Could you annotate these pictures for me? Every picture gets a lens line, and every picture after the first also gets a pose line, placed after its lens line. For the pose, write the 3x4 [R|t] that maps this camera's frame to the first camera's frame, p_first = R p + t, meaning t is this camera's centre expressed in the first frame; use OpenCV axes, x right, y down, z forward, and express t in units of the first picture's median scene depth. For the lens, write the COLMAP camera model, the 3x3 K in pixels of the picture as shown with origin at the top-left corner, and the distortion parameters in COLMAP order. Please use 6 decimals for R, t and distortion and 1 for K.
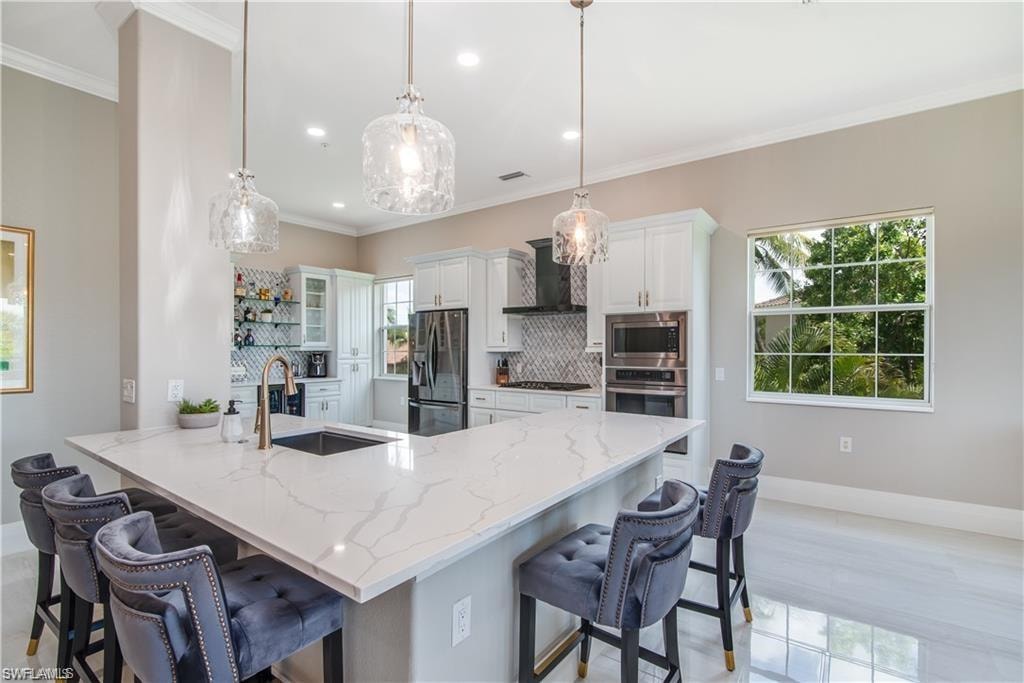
lens RADIAL K [[468.8, 0, 507.5], [0, 468.8, 349.5], [0, 0, 1]] dist [-0.001030, -0.000221]
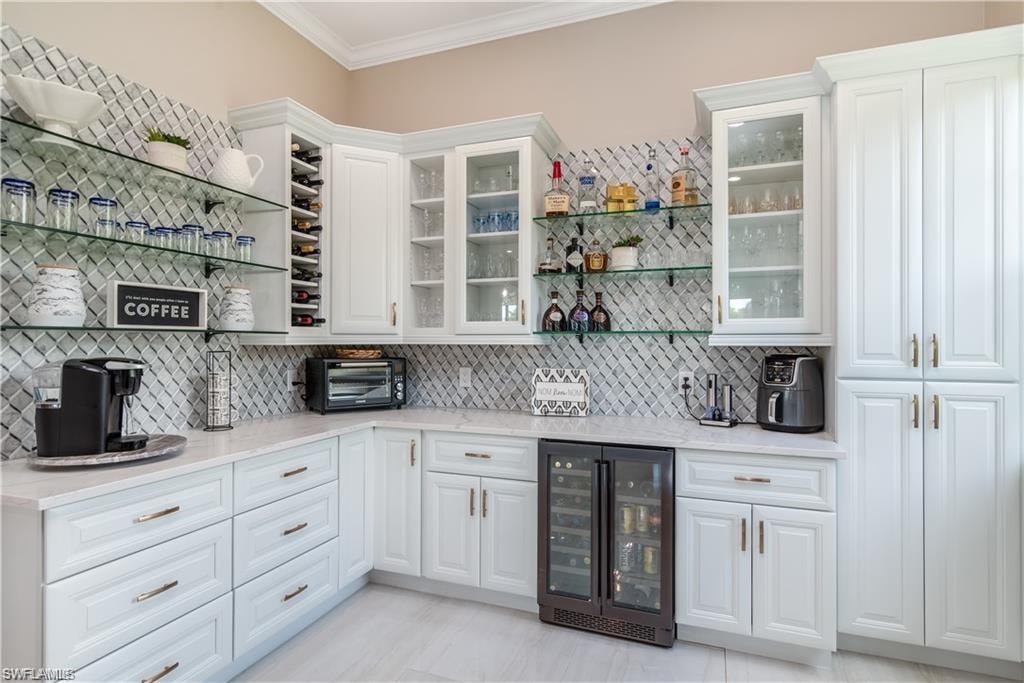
lens RADIAL K [[531.2, 0, 512.0], [0, 531.2, 341.5], [0, 0, 1]] dist [0.000225, 0.000068]
pose [[0.280303, -0.000969, -0.959911, -0.118579], [-0.004249, 0.999988, -0.002250, 0.001152], [0.959902, 0.004709, 0.280296, 0.775666]]
